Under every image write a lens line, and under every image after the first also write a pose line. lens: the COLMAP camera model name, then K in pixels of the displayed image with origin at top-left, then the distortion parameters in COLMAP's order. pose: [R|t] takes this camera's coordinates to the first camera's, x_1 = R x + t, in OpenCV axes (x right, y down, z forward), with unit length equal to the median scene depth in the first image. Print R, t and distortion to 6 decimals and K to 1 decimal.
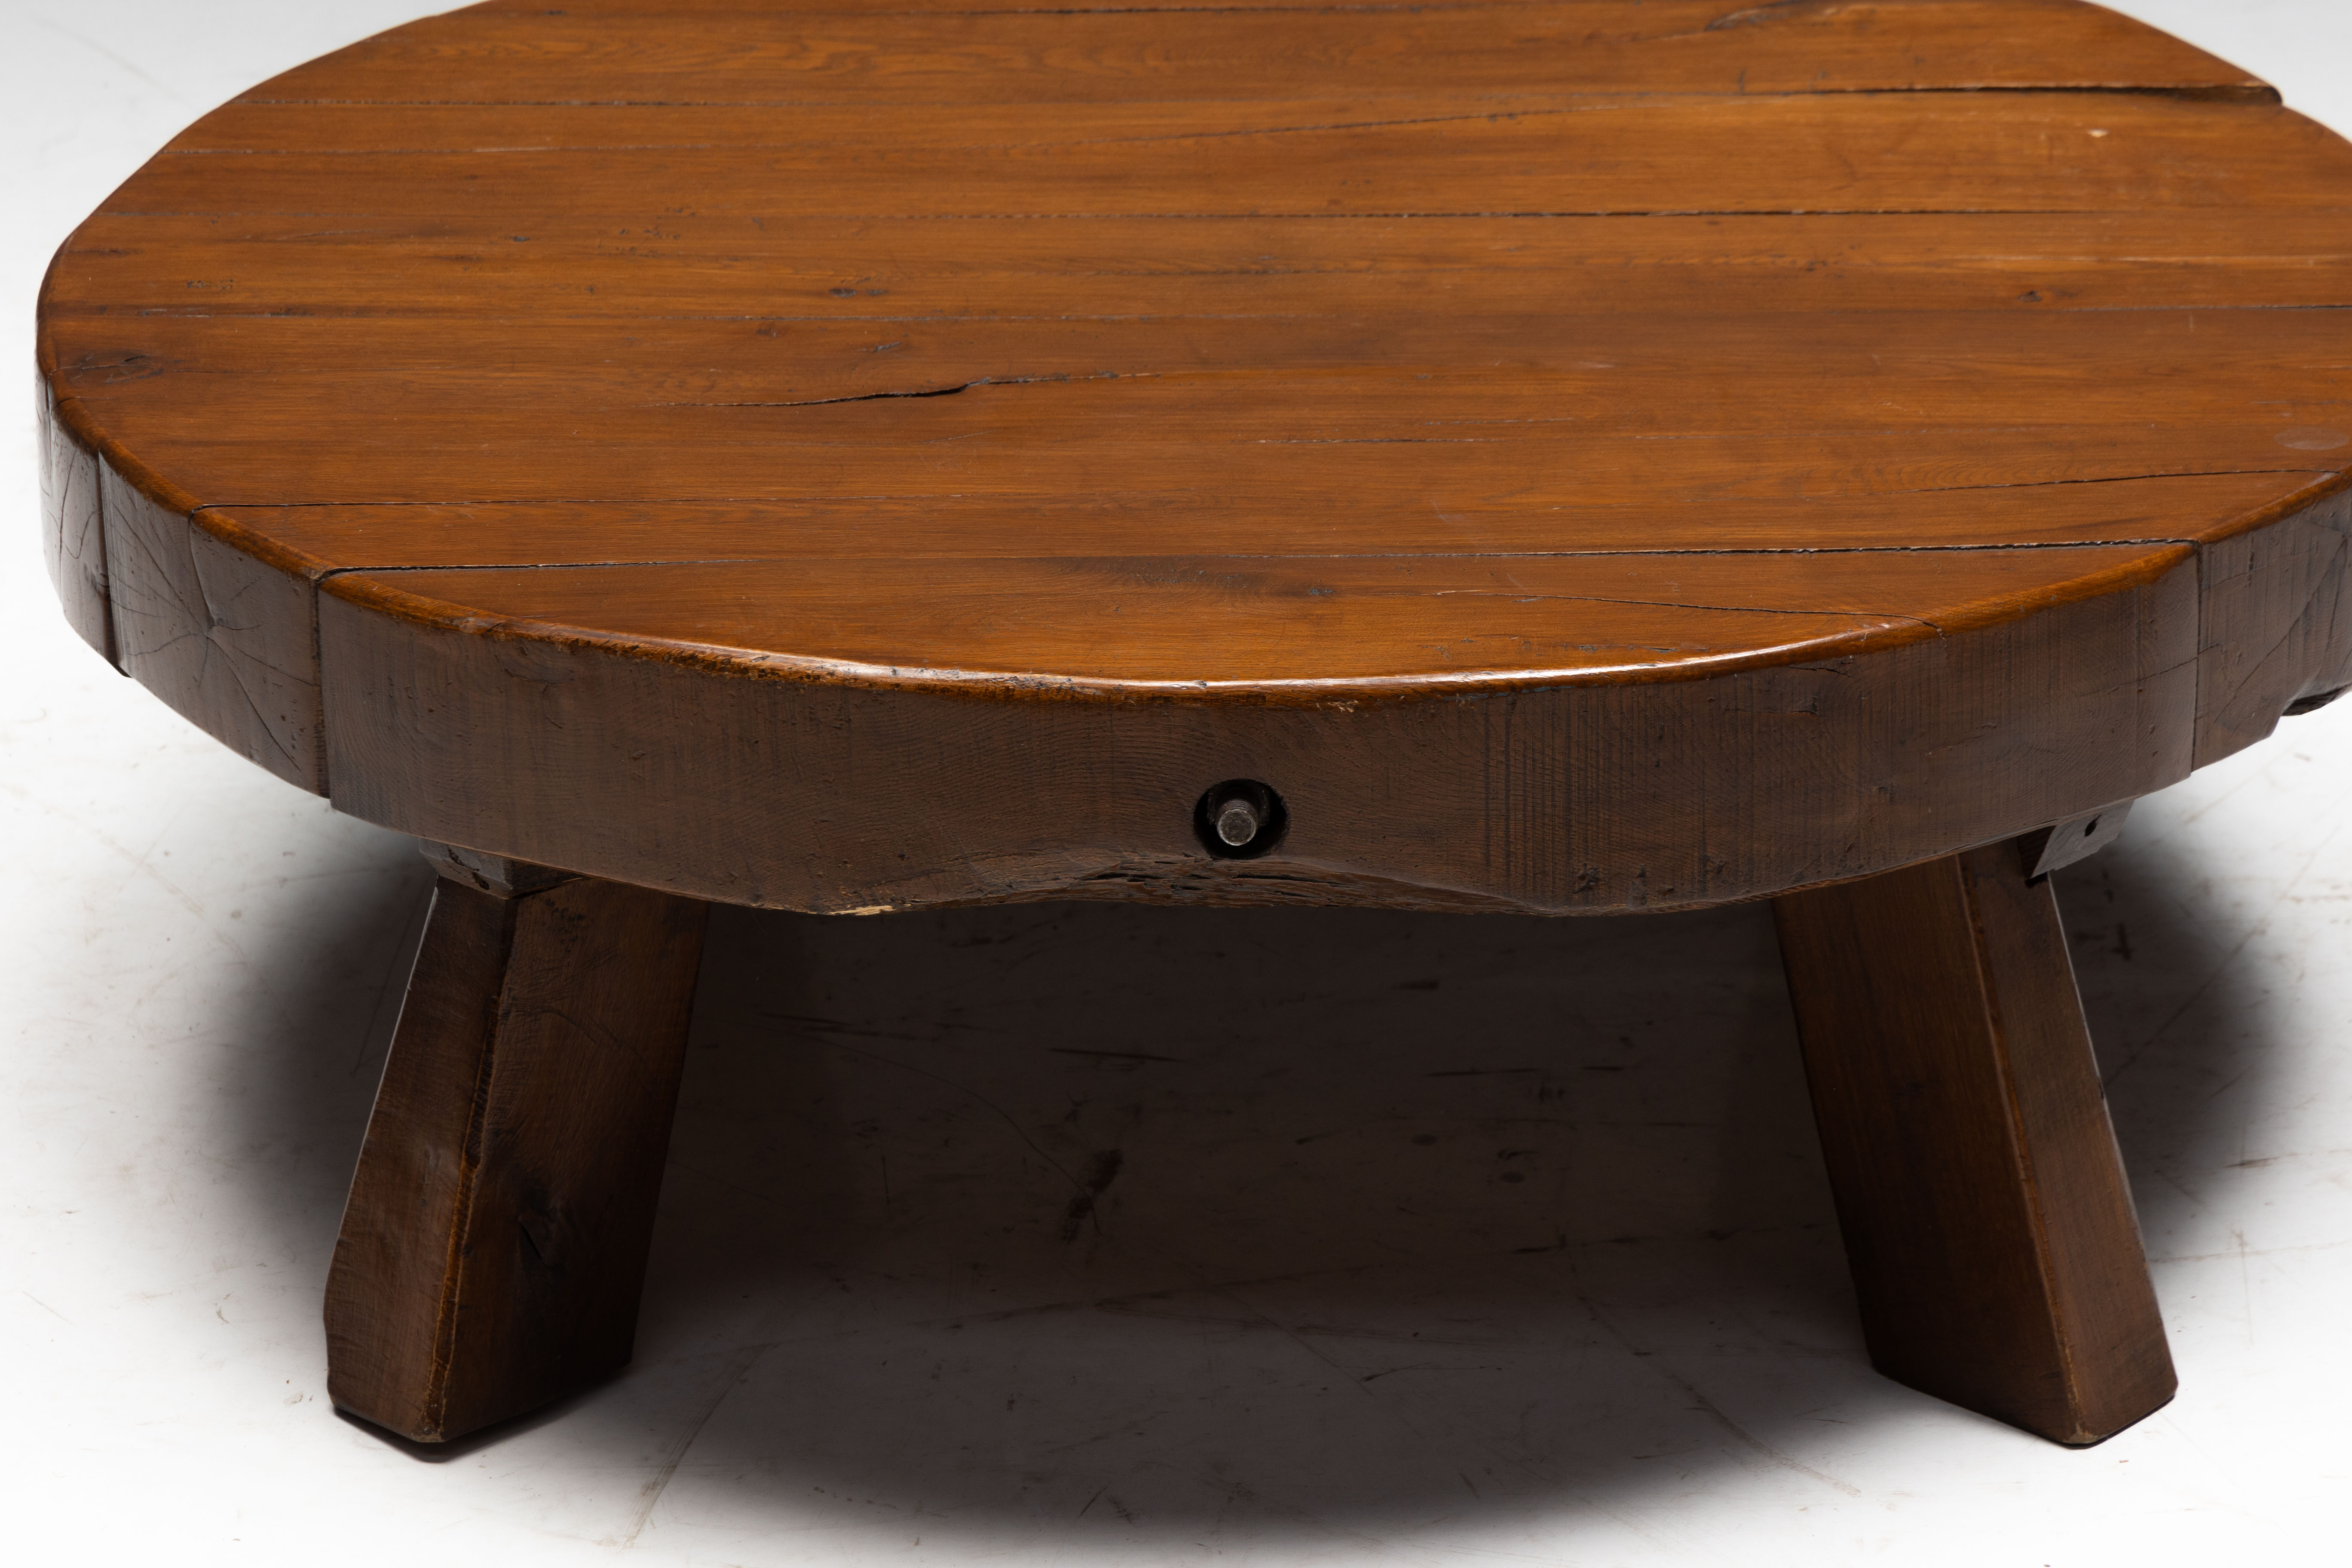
lens RADIAL K [[7633.6, 0, 1176.0], [0, 7633.6, 784.0], [0, 0, 1]] dist [0.228065, 0.732689]
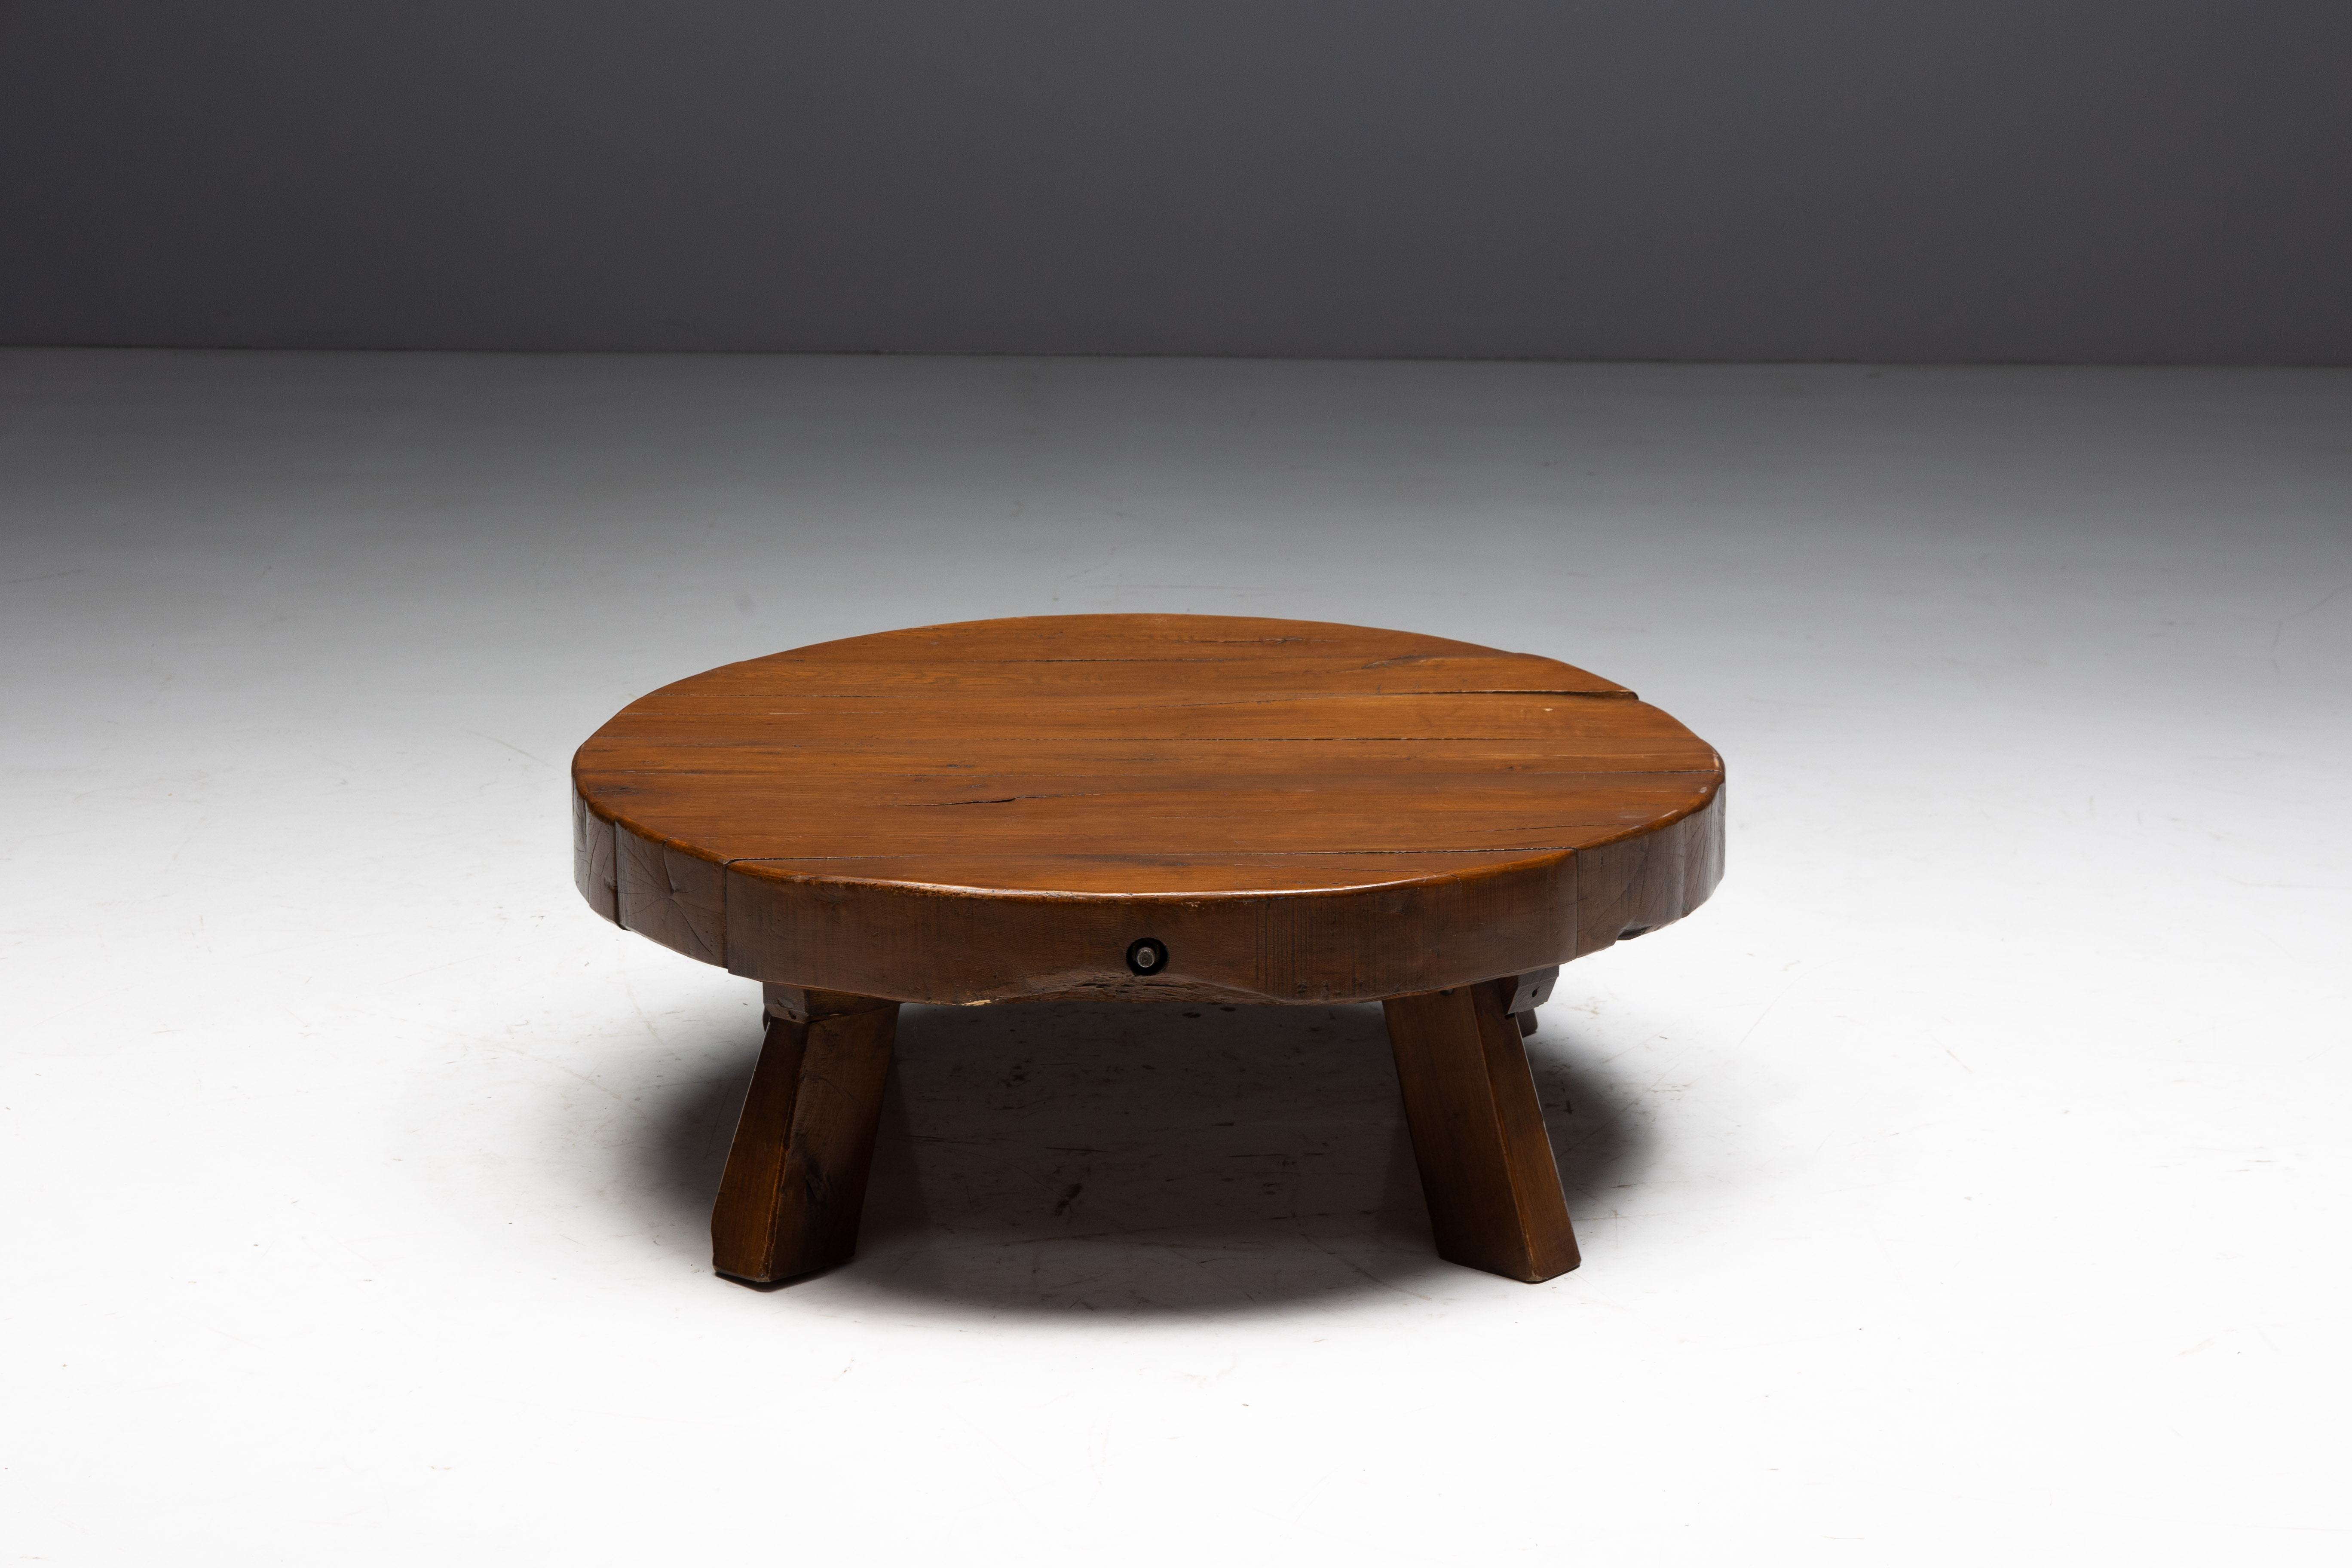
lens RADIAL K [[5384.8, 0, 1176.0], [0, 5384.8, 784.0], [0, 0, 1]] dist [0.635503, 0.067520]
pose [[0.999675, 0.002566, 0.025352, -0.020557], [0.000654, 0.992007, -0.126178, 0.135455], [-0.025474, 0.126153, 0.991684, -0.507390]]
